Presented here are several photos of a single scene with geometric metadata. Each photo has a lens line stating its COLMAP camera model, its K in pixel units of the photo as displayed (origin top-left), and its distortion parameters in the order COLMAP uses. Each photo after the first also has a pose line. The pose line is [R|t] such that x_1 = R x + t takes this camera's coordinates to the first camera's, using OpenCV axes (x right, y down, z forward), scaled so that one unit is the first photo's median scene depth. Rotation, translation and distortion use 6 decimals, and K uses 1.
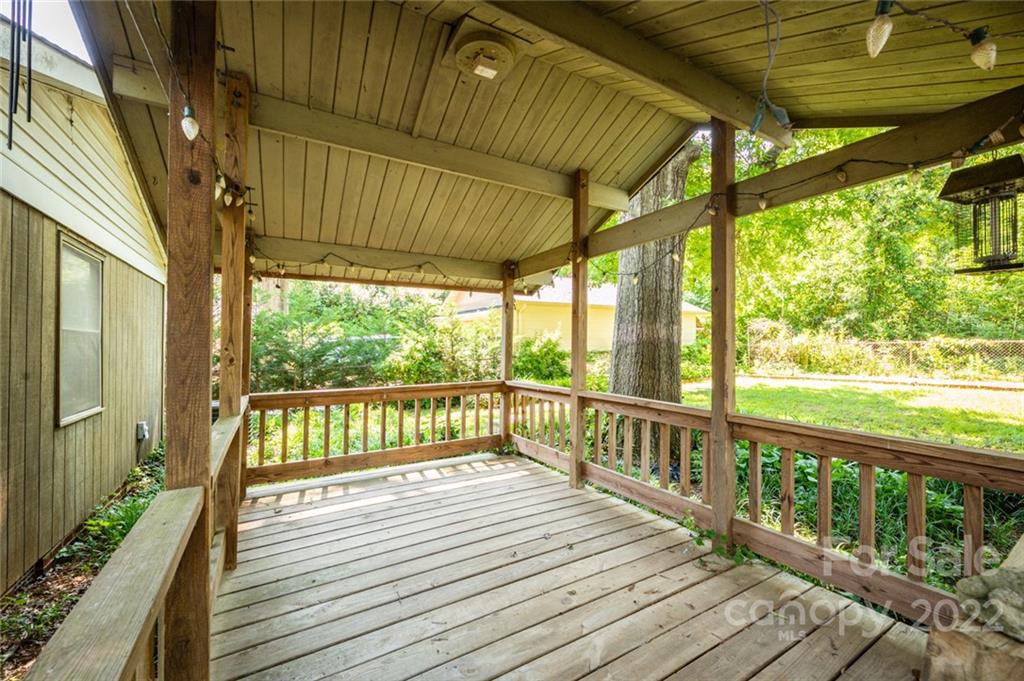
lens RADIAL K [[413.1, 0, 509.2], [0, 413.1, 343.8], [0, 0, 1]] dist [0.000664, 0.000566]
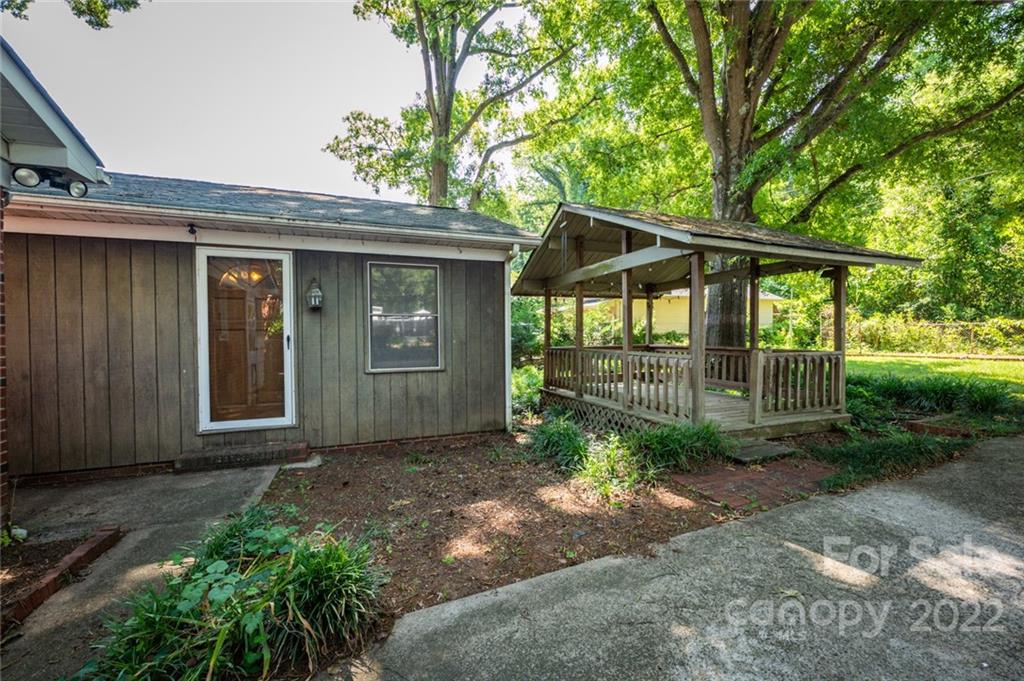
lens RADIAL K [[413.1, 0, 512.3], [0, 413.1, 341.8], [0, 0, 1]] dist [0.000664, 0.000566]
pose [[0.987385, -0.004134, -0.158283, -0.110250], [0.008370, 0.999624, 0.026106, 0.006589], [0.158116, -0.027101, 0.987049, -0.340049]]
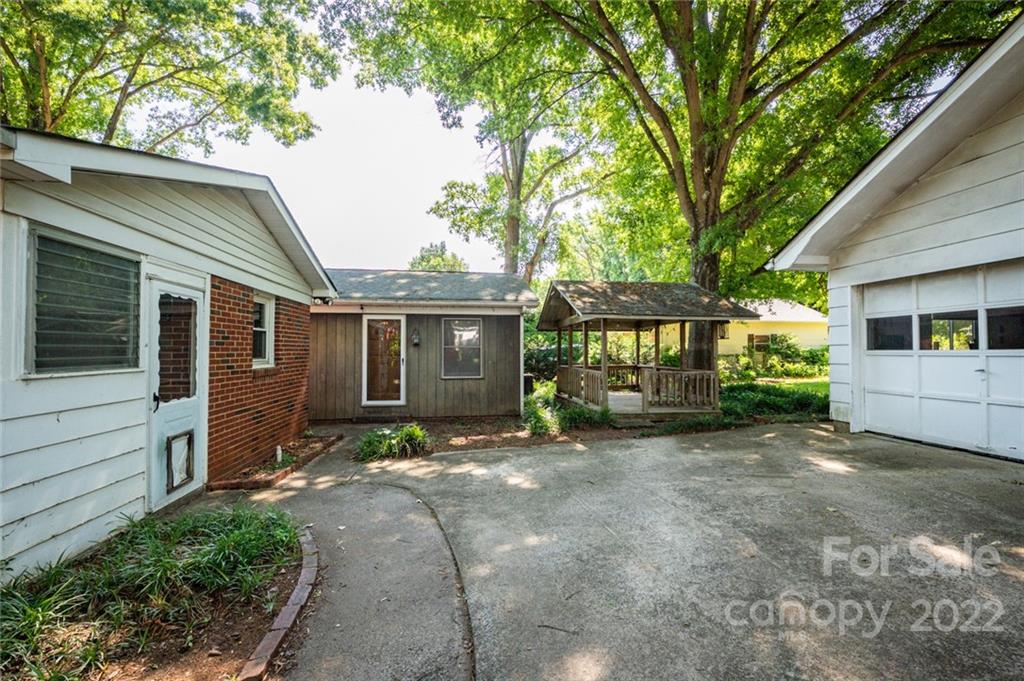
lens RADIAL K [[413.1, 0, 512.7], [0, 413.1, 343.8], [0, 0, 1]] dist [0.000664, 0.000566]
pose [[0.925152, -0.008018, -0.379511, 0.089407], [0.004948, 0.999947, -0.009065, -0.009353], [0.379564, 0.006509, 0.925143, -0.607503]]
